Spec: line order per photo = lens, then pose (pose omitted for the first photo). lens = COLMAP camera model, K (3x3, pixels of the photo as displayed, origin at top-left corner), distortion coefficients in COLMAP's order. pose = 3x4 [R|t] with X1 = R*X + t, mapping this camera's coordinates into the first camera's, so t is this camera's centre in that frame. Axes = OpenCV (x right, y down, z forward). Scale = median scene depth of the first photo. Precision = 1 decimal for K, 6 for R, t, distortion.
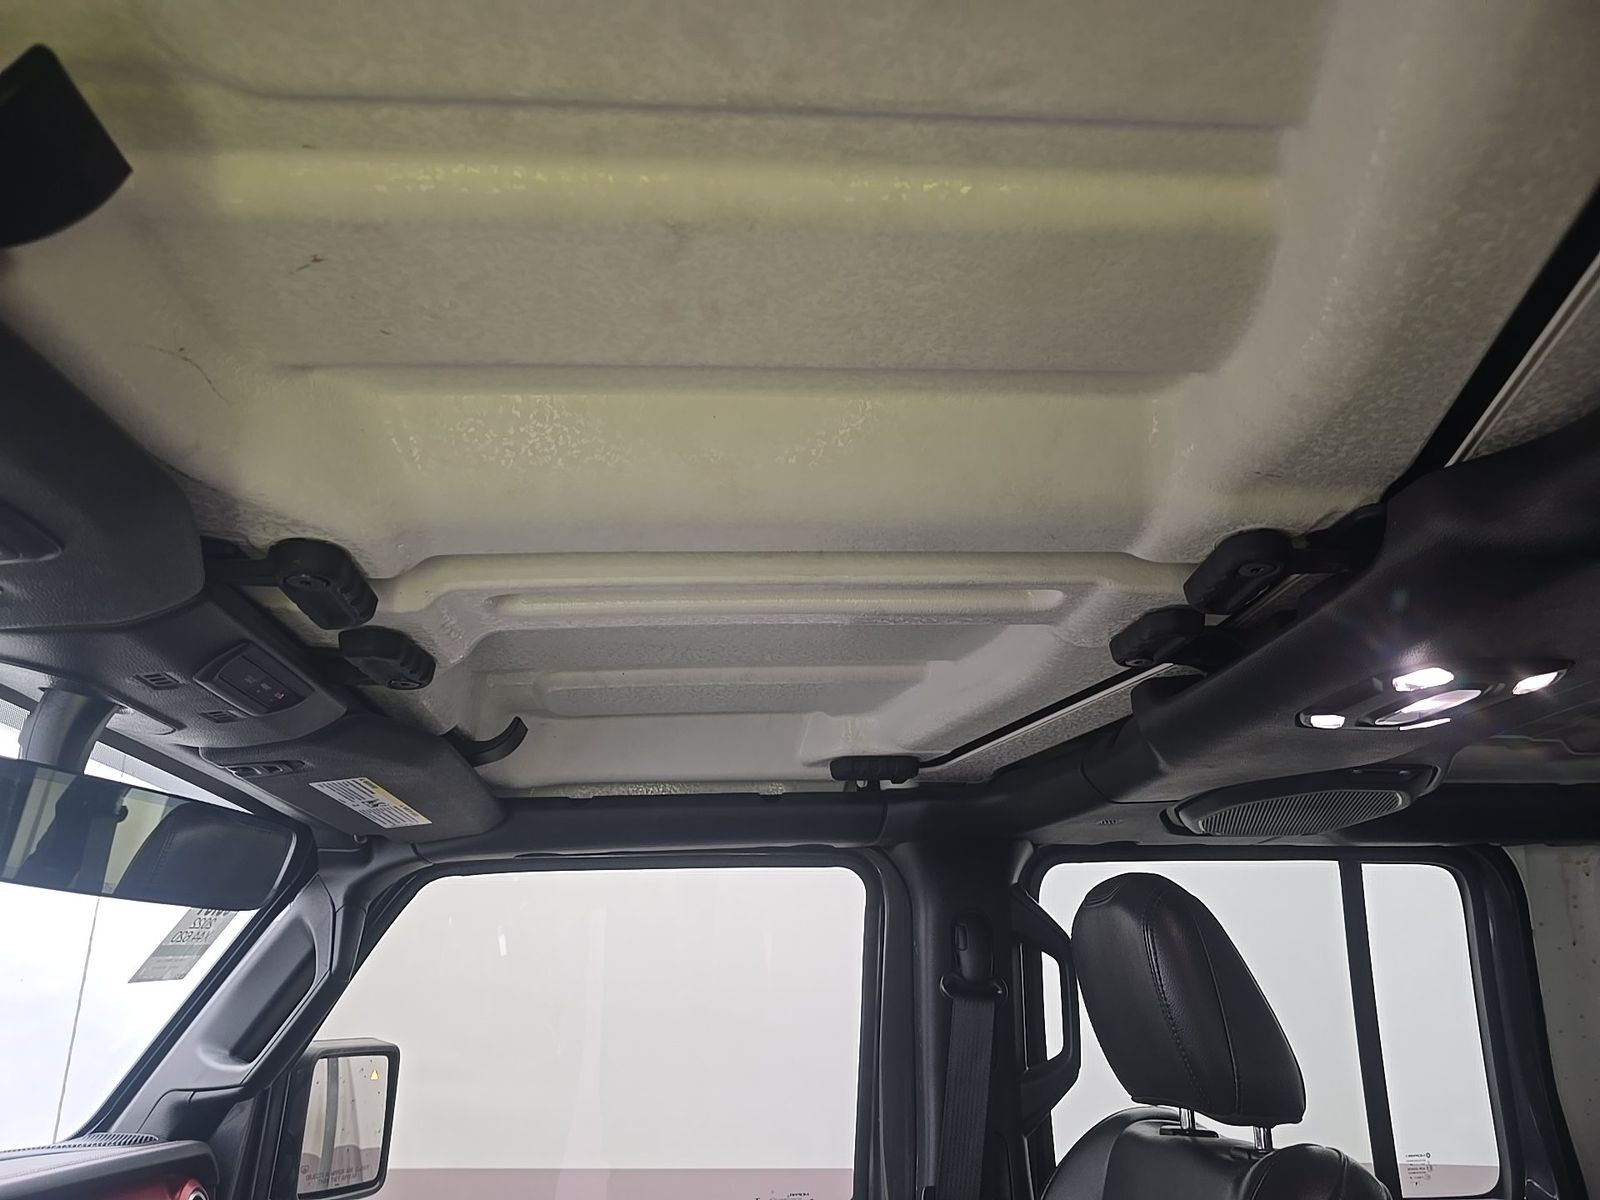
lens RADIAL K [[1082.9, 0, 802.9], [0, 1082.9, 587.0], [0, 0, 1]] dist [0.037143, -0.019709]
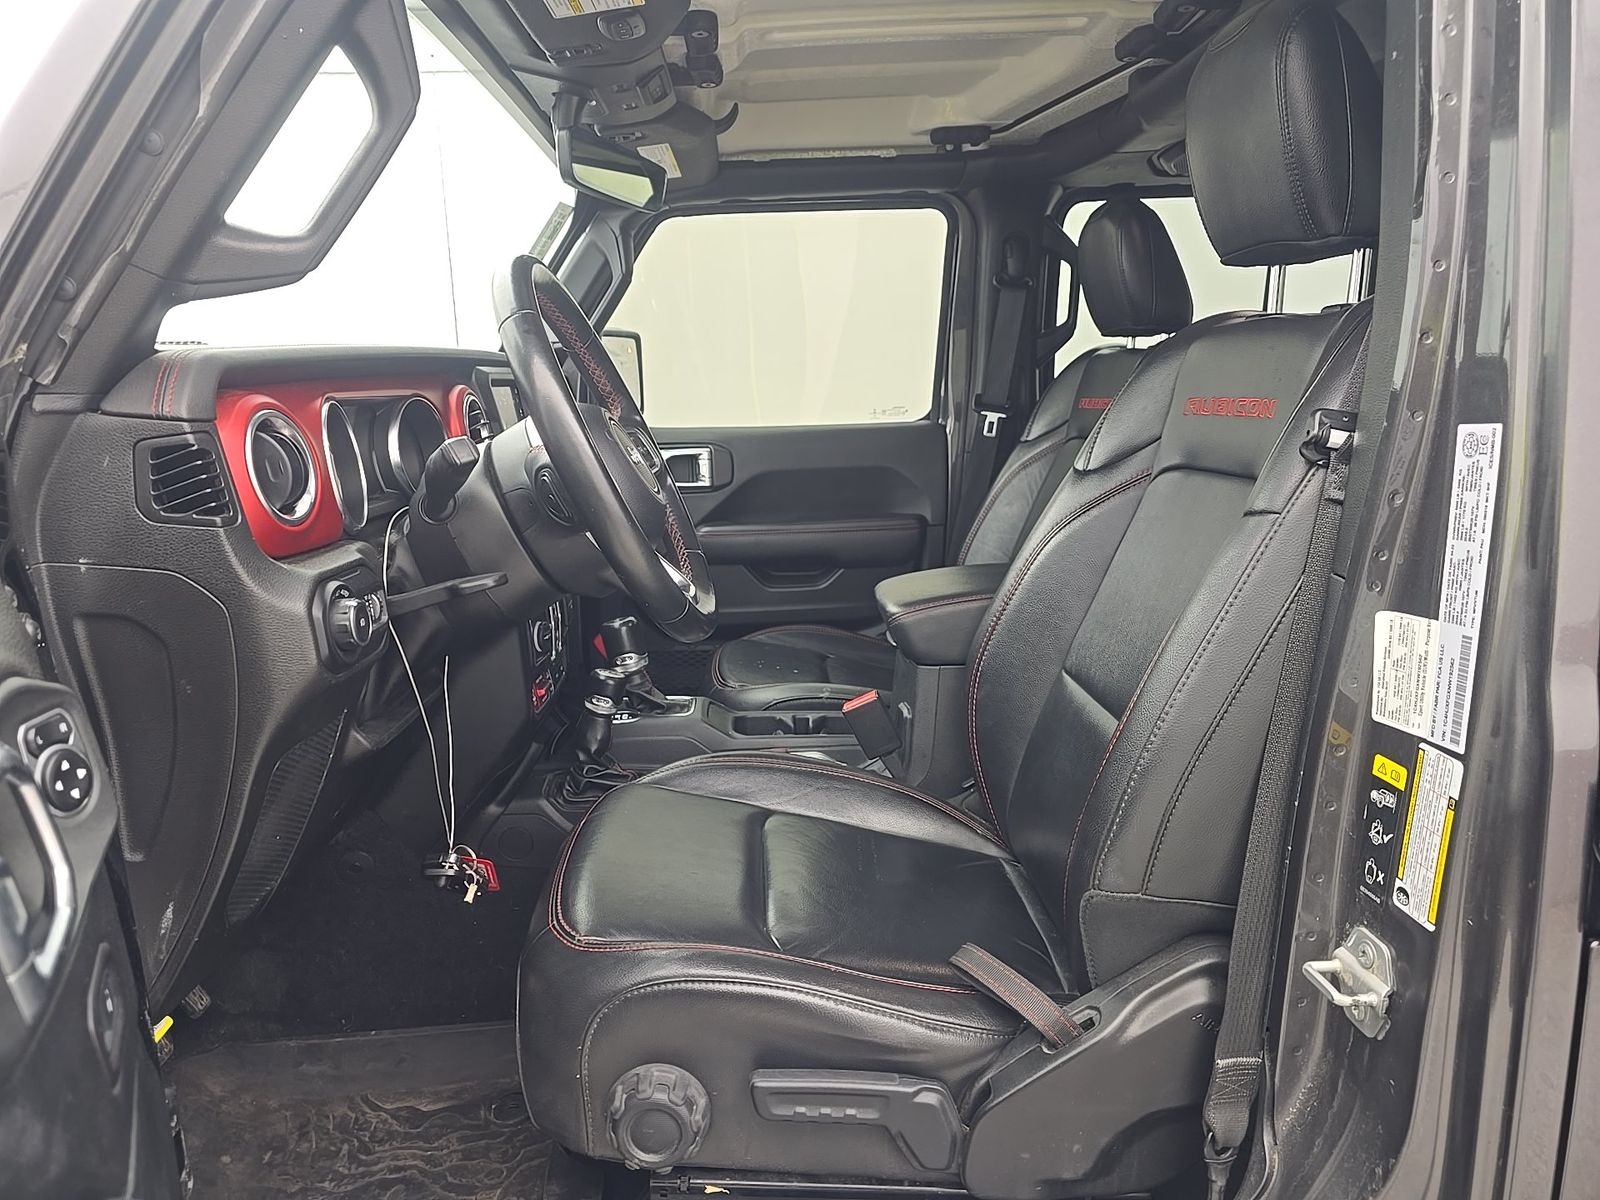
lens RADIAL K [[1082.9, 0, 786.4], [0, 1082.9, 587.8], [0, 0, 1]] dist [0.037143, -0.019709]
pose [[0.998520, 0.002138, -0.054337, -0.091686], [0.026341, 0.855153, 0.517707, -0.084575], [0.047573, -0.518372, 0.853831, -0.626018]]
